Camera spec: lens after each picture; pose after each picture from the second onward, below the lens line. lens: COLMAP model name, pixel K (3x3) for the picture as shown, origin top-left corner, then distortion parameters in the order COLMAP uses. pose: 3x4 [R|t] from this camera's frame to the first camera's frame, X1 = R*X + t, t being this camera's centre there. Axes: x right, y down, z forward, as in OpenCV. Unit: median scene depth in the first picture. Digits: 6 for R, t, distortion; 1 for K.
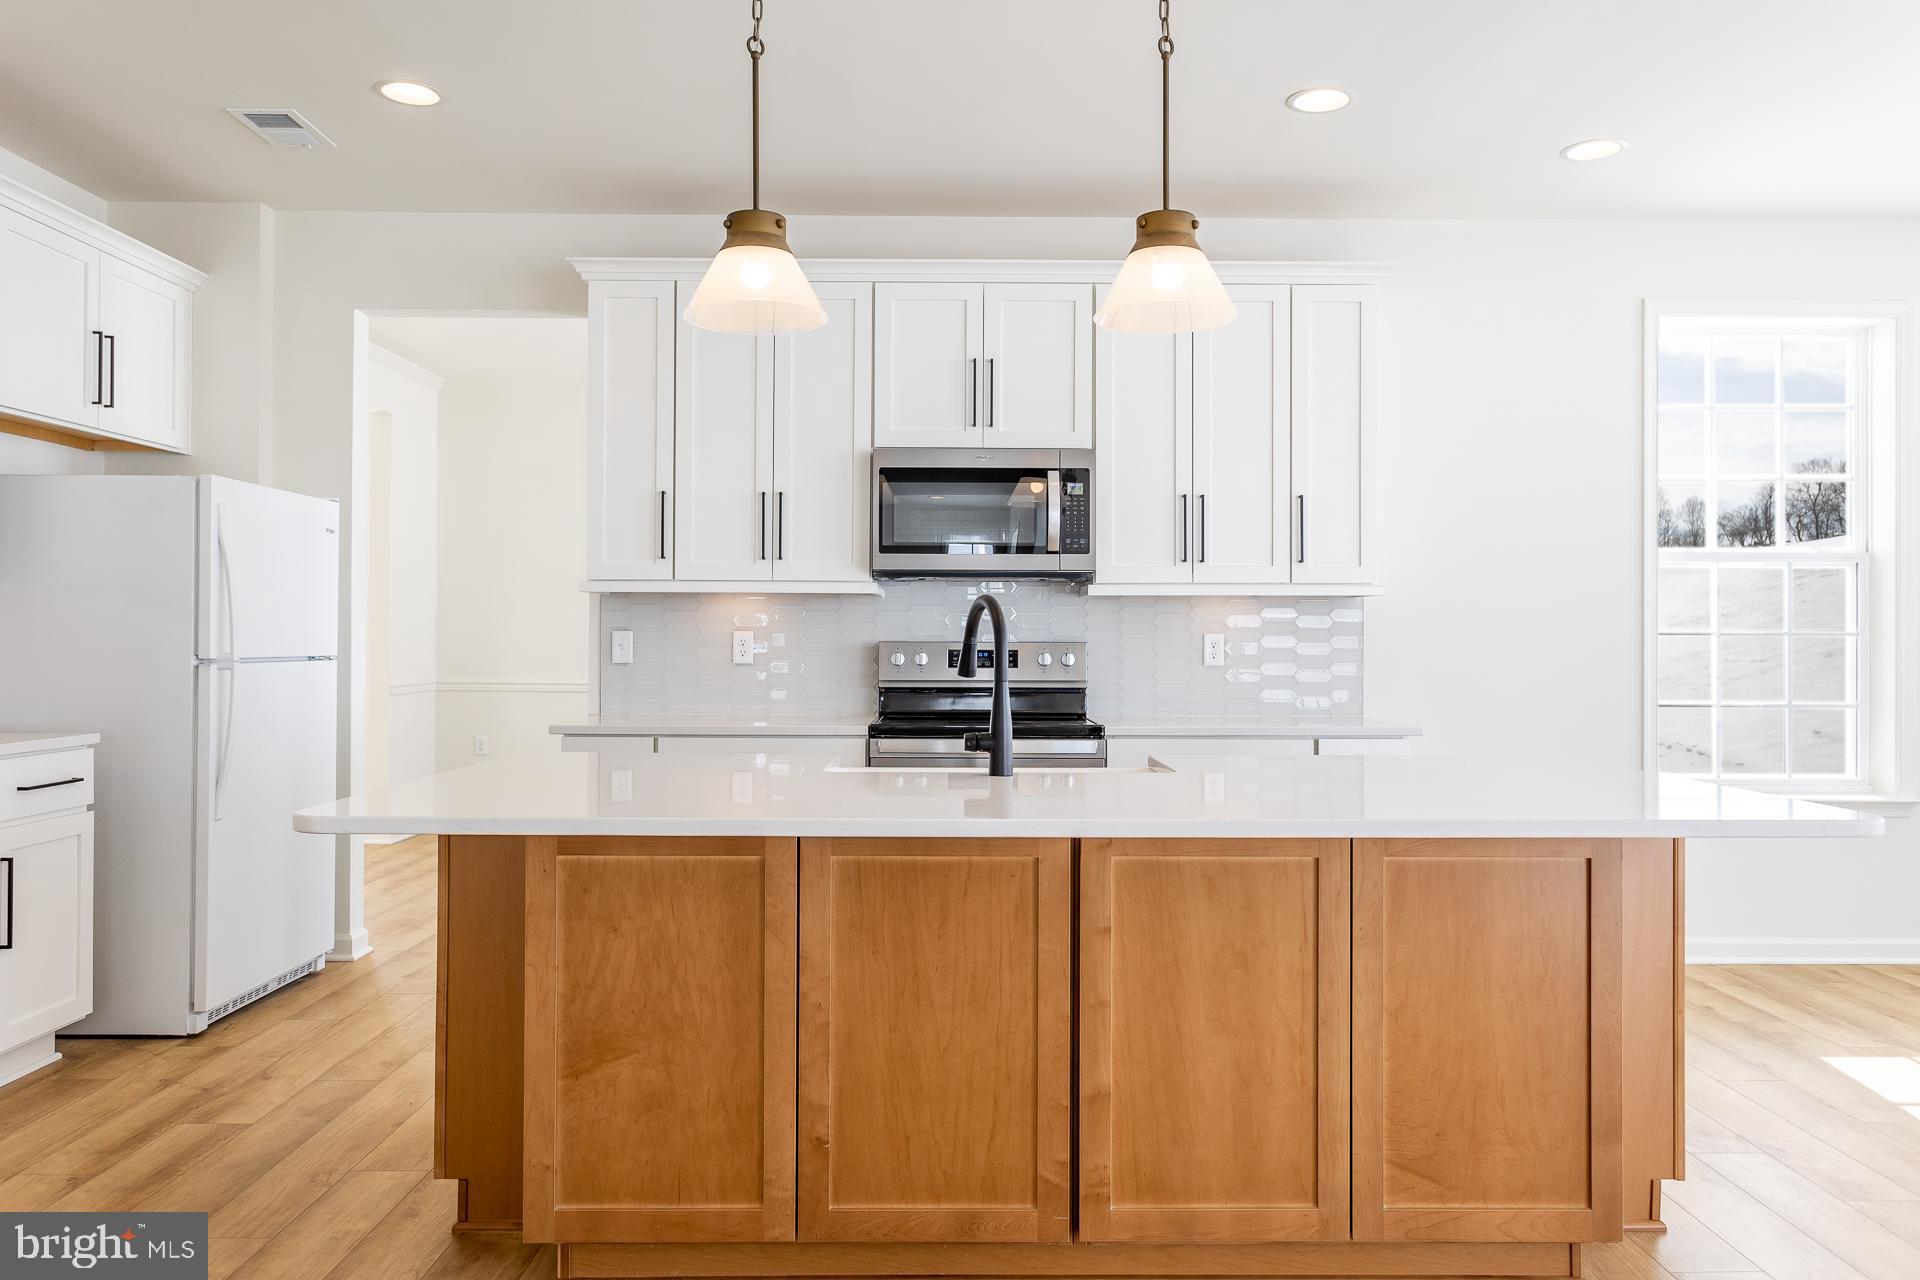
lens RADIAL K [[1379.7, 0, 948.4], [0, 1379.7, 634.0], [0, 0, 1]] dist [-0.039800, 0.000638]
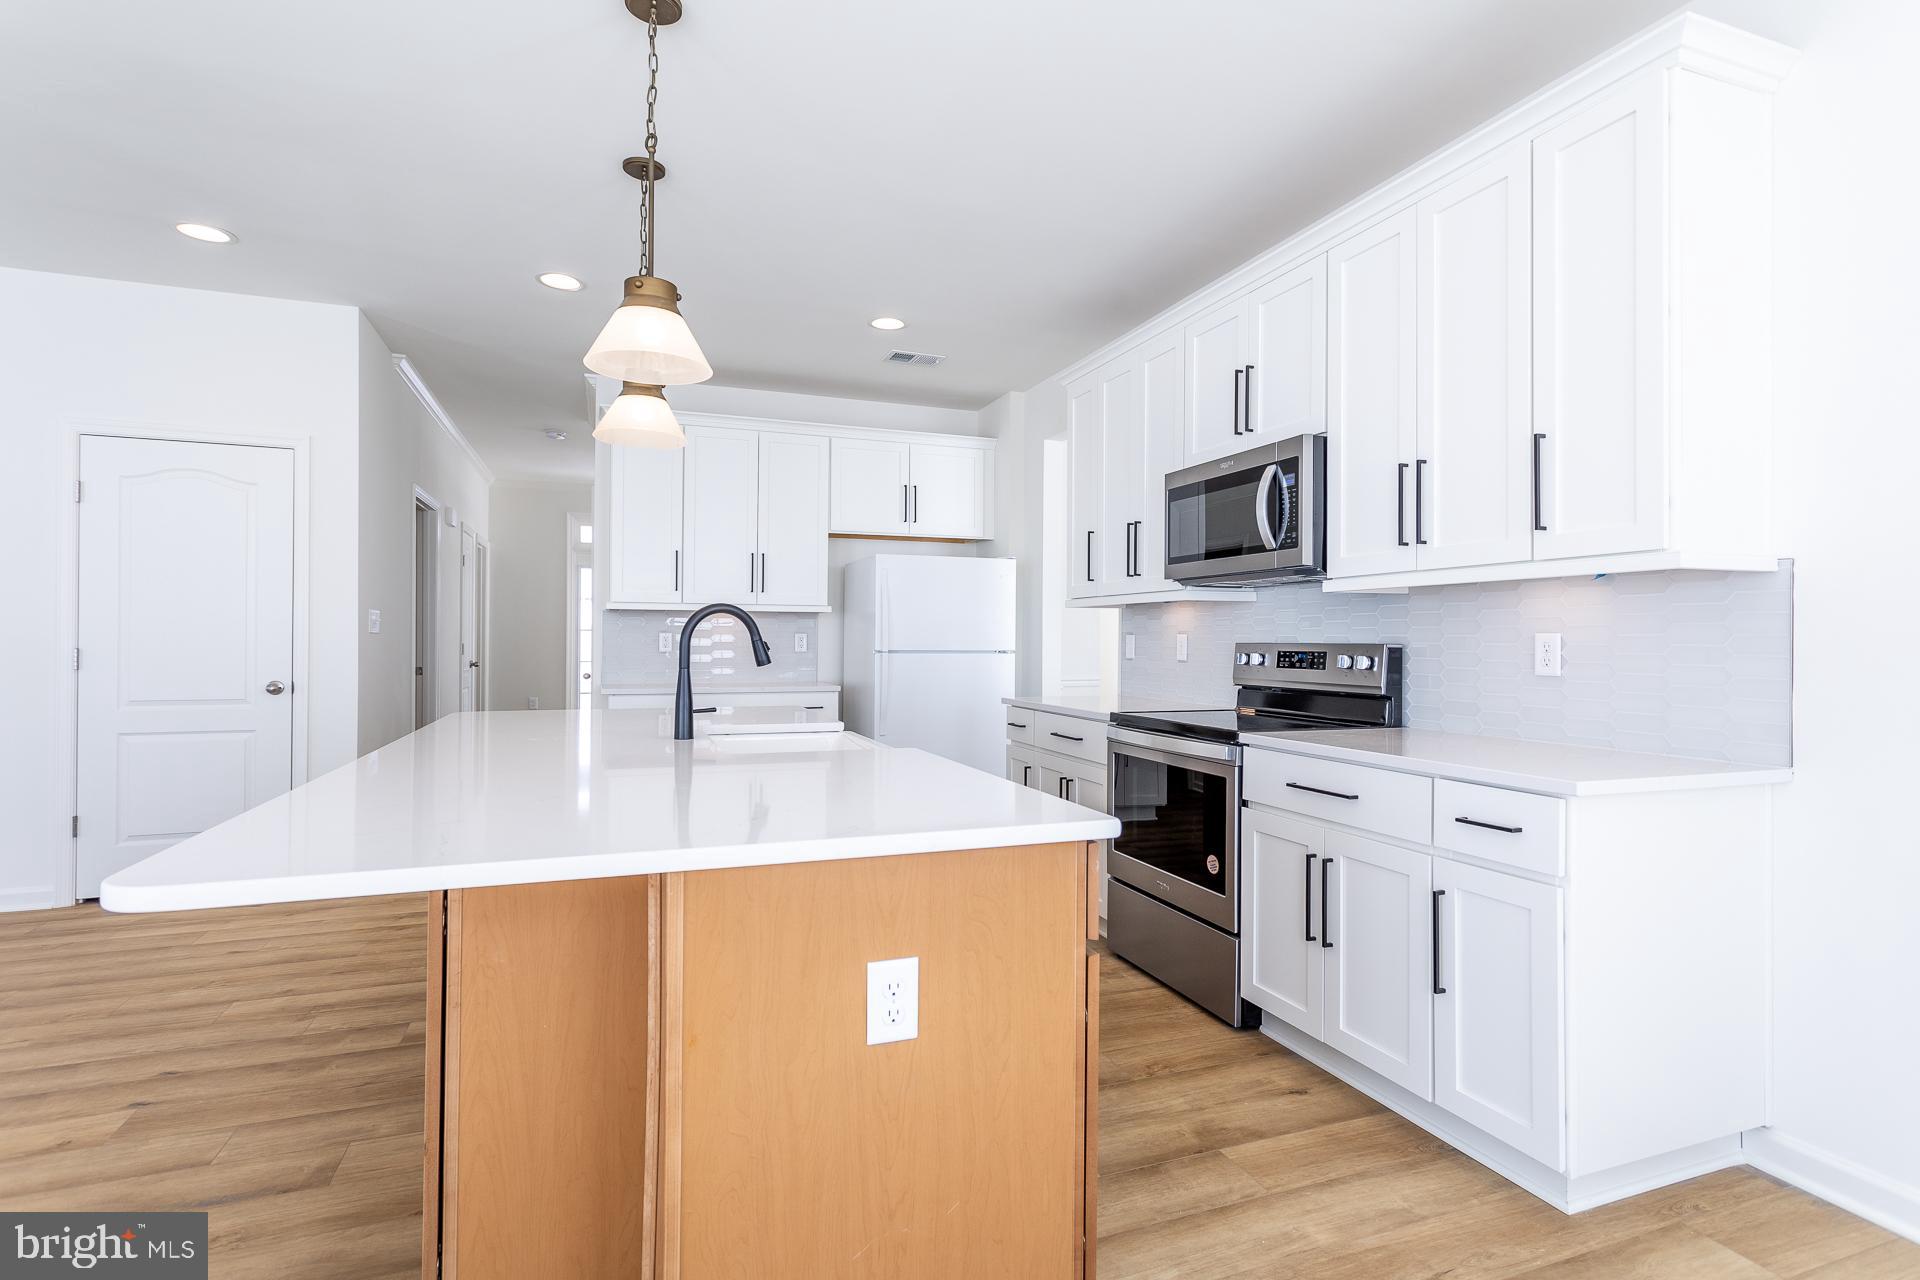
lens RADIAL K [[908.2, 0, 953.7], [0, 908.2, 633.8], [0, 0, 1]] dist [-0.000369, -0.000098]
pose [[0.342464, -0.008076, -0.939496, 0.557144], [-0.001081, 0.999959, -0.008990, 0.005094], [0.939530, 0.004095, 0.342441, 0.531714]]
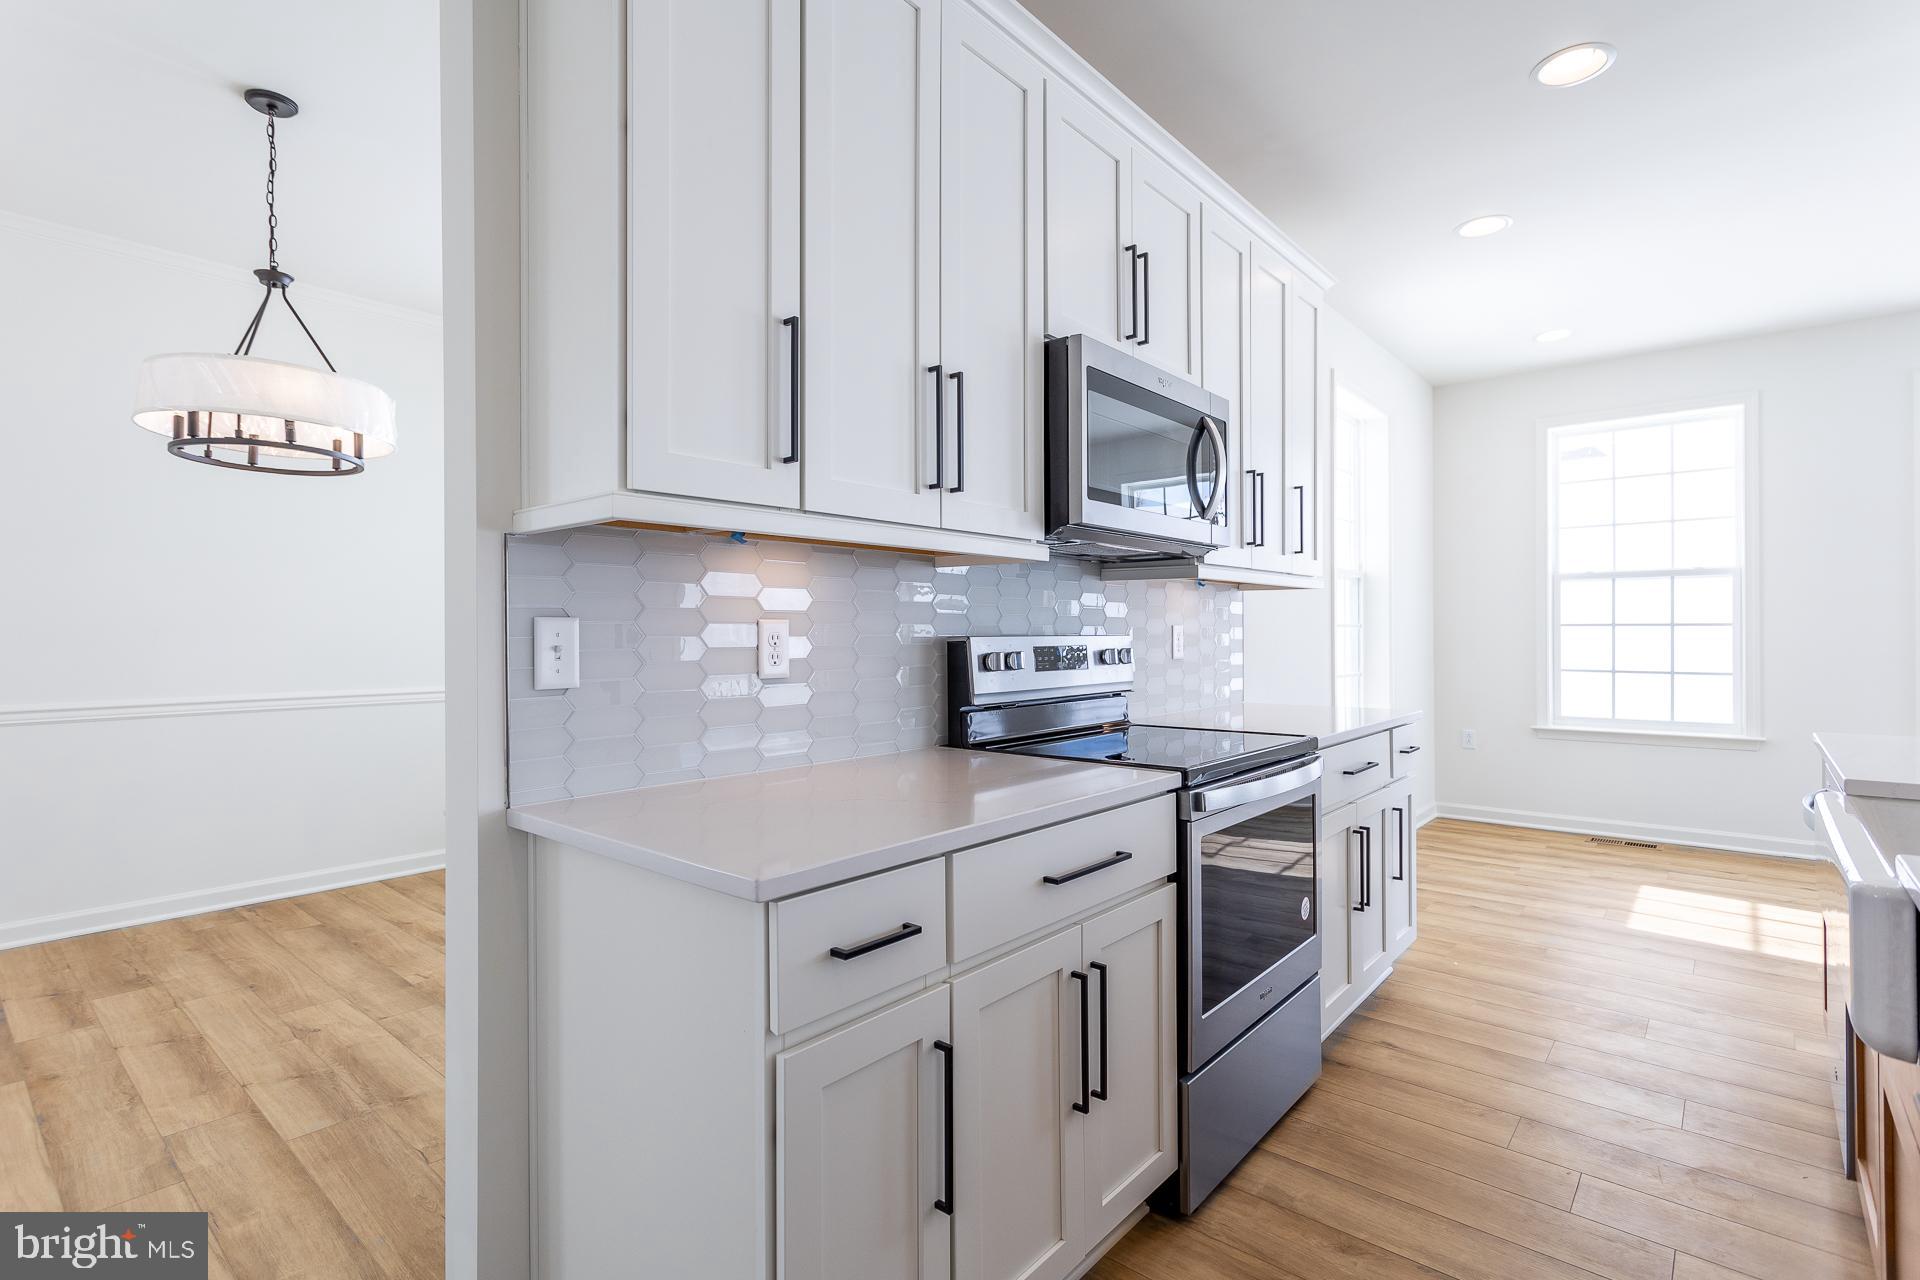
lens RADIAL K [[908.2, 0, 953.7], [0, 908.2, 633.8], [0, 0, 1]] dist [-0.000369, -0.000098]
pose [[0.660244, -0.006125, 0.751026, -0.377521], [0.004425, 0.999981, 0.004265, 0.002407], [-0.751038, 0.000507, 0.660258, 0.708228]]
